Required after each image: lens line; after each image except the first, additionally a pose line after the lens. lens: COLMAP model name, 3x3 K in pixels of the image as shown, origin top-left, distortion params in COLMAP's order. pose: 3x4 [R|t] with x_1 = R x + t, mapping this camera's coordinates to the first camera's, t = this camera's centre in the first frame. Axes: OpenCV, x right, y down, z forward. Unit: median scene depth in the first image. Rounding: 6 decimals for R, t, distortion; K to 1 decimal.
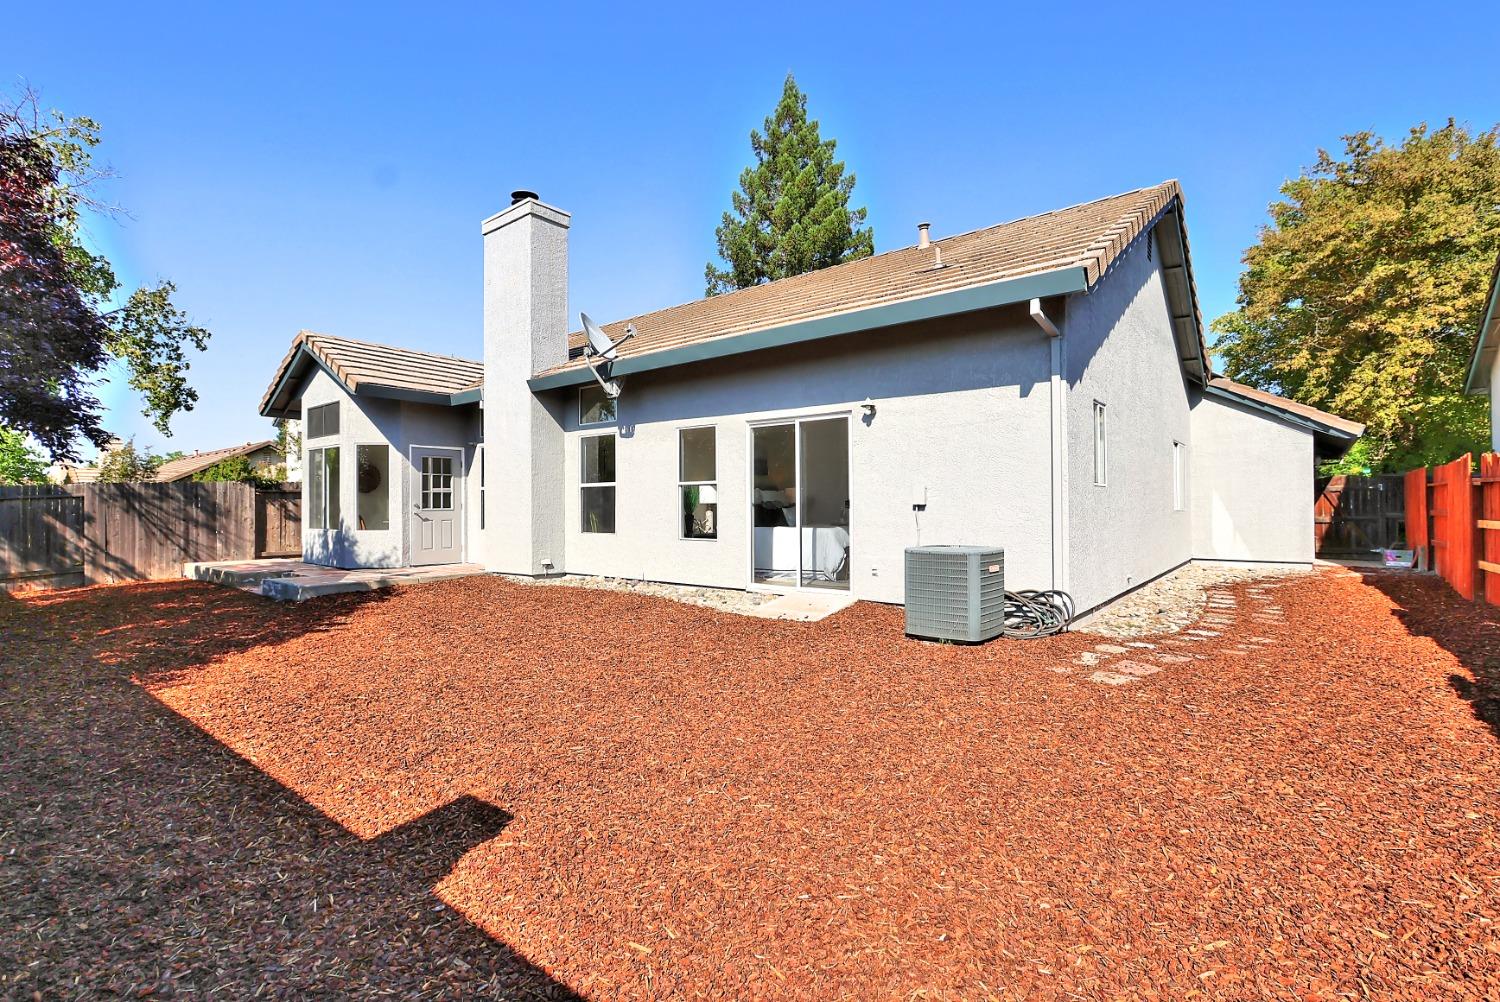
lens RADIAL K [[693.4, 0, 750.5], [0, 693.4, 501.2], [0, 0, 1]] dist [-0.016235, 0.002395]
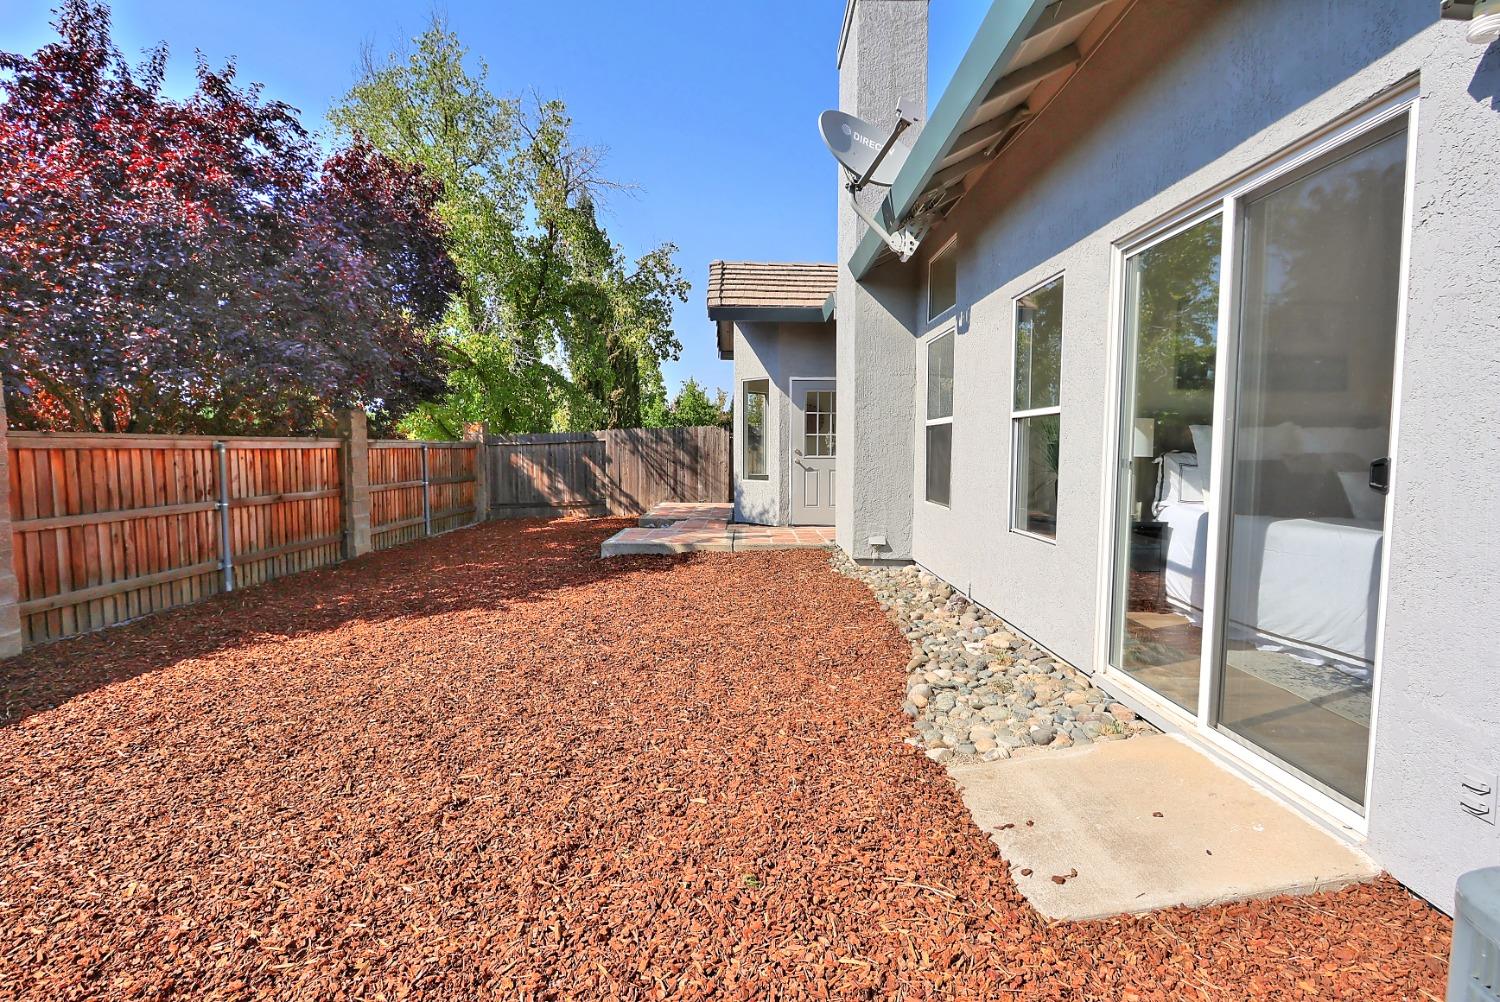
lens RADIAL K [[693.4, 0, 749.3], [0, 693.4, 493.4], [0, 0, 1]] dist [-0.016235, 0.002395]
pose [[0.623674, 0.058506, -0.779492, 0.126726], [-0.002000, 0.997311, 0.073255, -0.004558], [0.781682, -0.044129, 0.622114, 0.449445]]
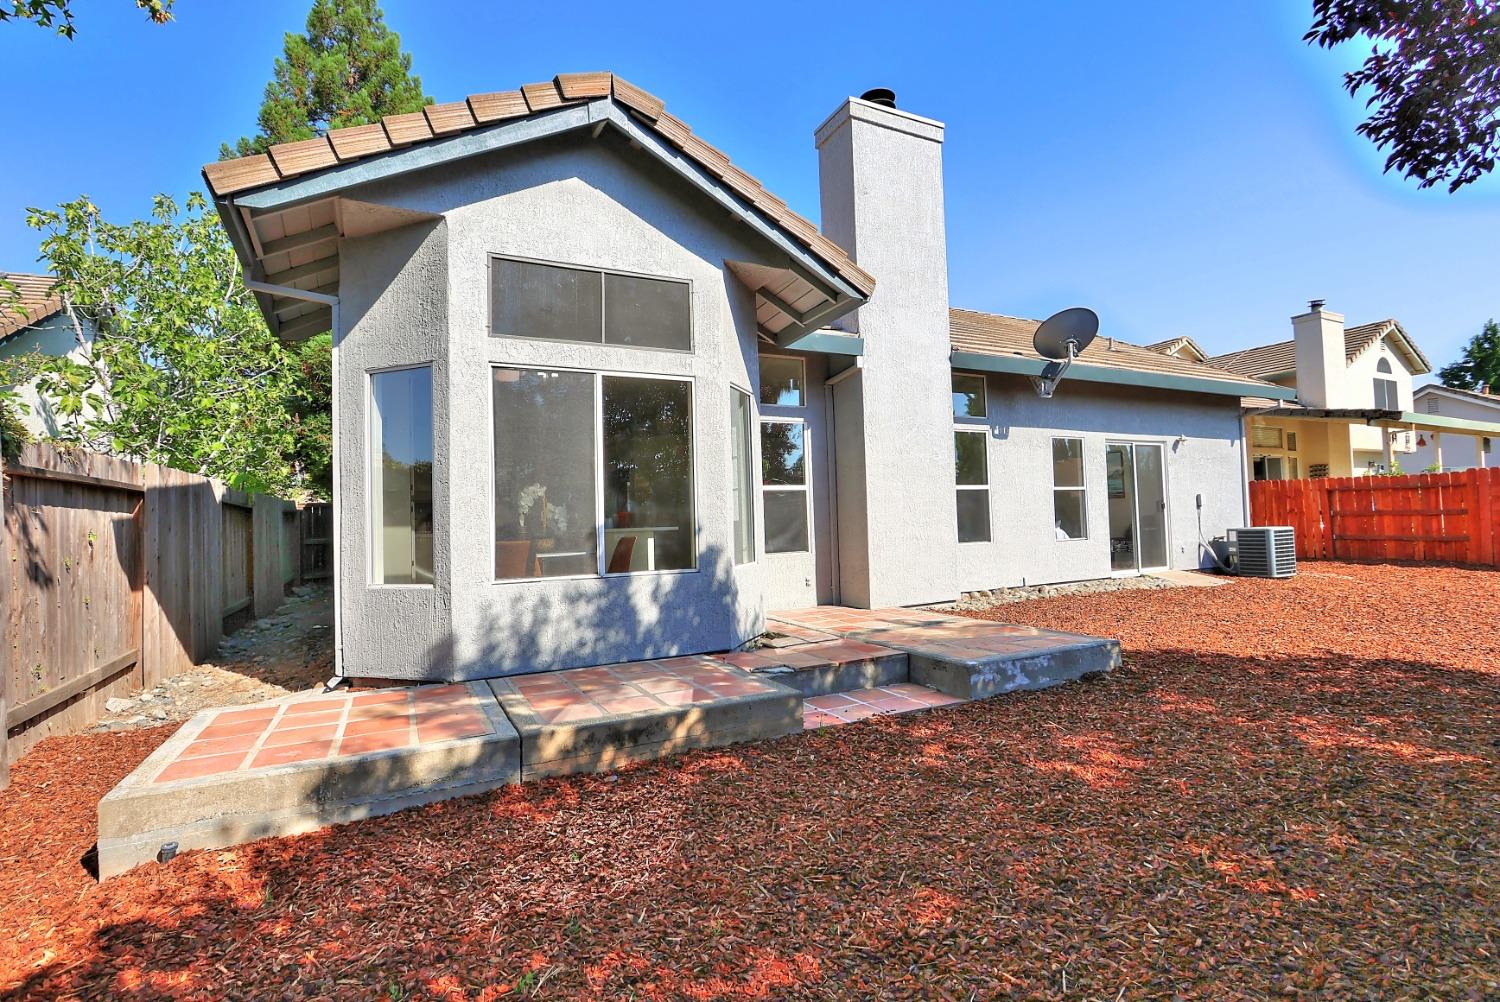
lens RADIAL K [[693.4, 0, 749.4], [0, 693.4, 499.3], [0, 0, 1]] dist [-0.016235, 0.002395]
pose [[0.400038, 0.015137, 0.916373, -1.015422], [0.019824, 0.999487, -0.025164, 0.007455], [-0.916284, 0.028233, 0.399533, 0.804004]]
